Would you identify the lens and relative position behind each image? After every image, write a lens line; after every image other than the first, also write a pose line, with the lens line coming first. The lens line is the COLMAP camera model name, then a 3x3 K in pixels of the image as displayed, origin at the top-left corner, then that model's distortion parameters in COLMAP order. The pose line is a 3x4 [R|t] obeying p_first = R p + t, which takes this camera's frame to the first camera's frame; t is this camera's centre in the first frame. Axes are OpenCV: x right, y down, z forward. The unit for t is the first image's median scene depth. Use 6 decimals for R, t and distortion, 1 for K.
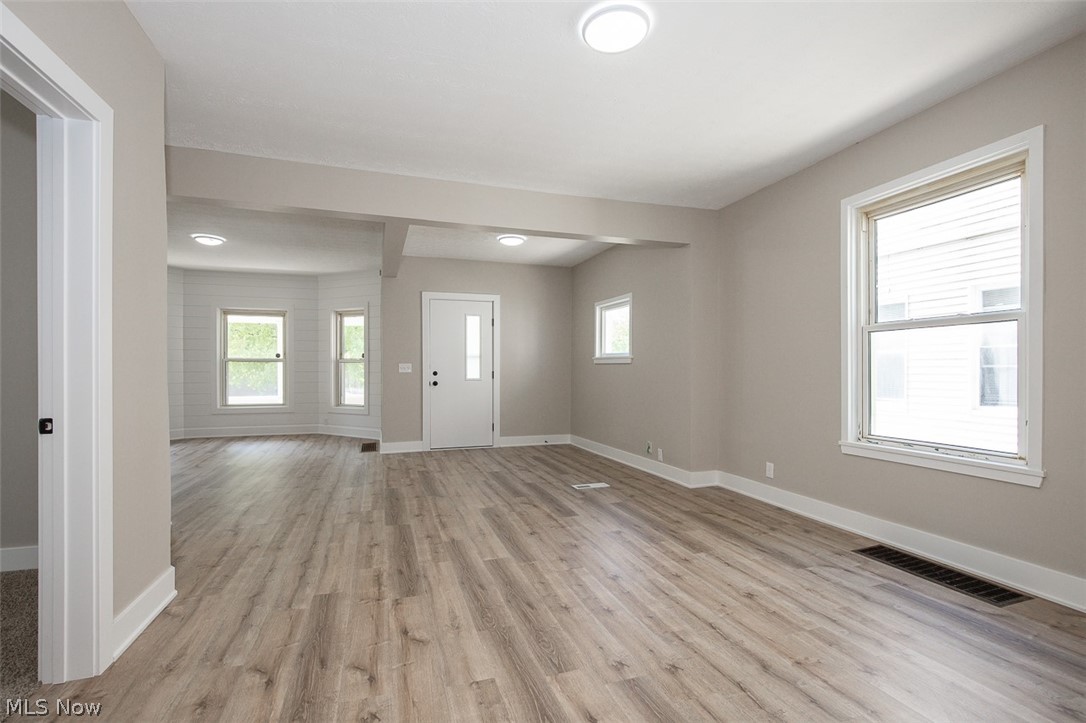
lens RADIAL K [[500.6, 0, 542.5], [0, 500.6, 372.5], [0, 0, 1]] dist [-0.015836, 0.004923]
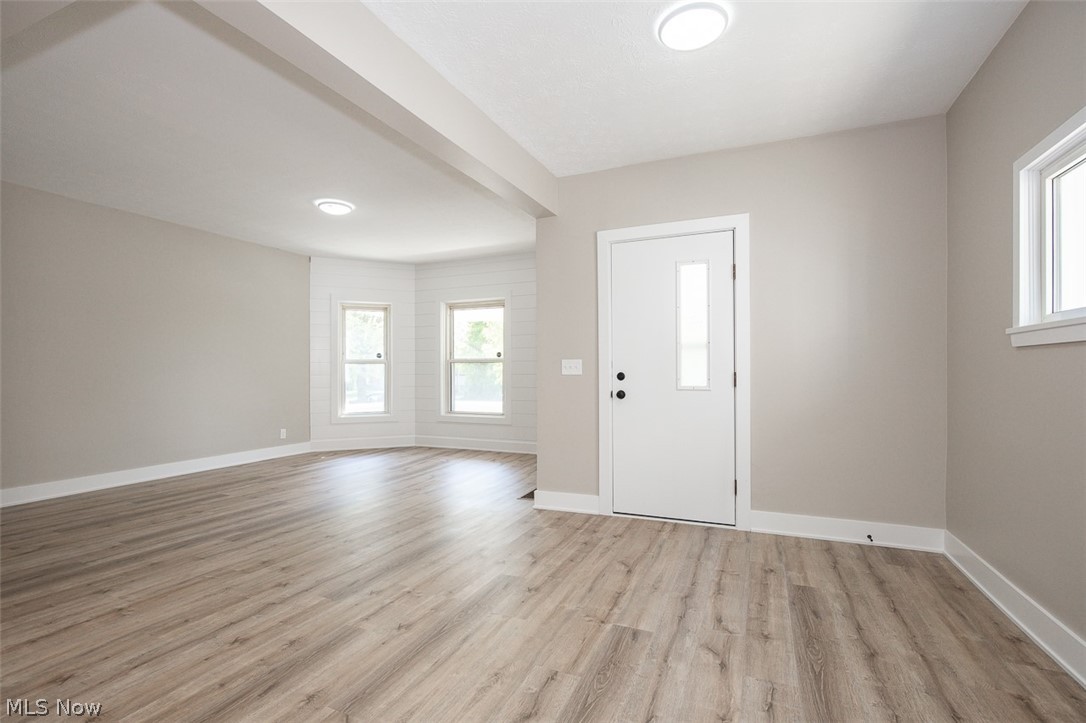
lens RADIAL K [[500.6, 0, 540.7], [0, 500.6, 367.3], [0, 0, 1]] dist [-0.015836, 0.004923]
pose [[0.741336, -0.010124, -0.671058, 0.131699], [-0.000476, 0.999878, -0.015610, 0.000793], [0.671134, 0.011891, 0.741240, 0.782252]]
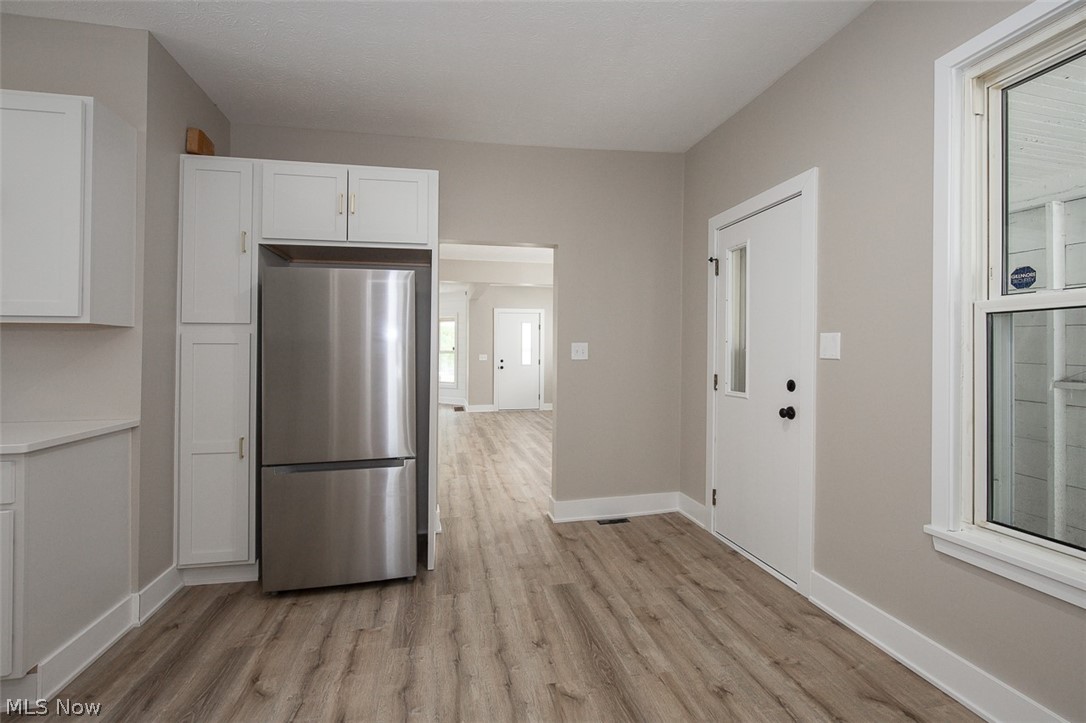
lens RADIAL K [[500.6, 0, 531.3], [0, 500.6, 347.2], [0, 0, 1]] dist [-0.015836, 0.004923]
pose [[0.989471, 0.000749, -0.144727, 0.144108], [-0.003786, 0.999778, -0.020710, -0.013410], [0.144680, 0.021040, 0.989255, -0.751637]]
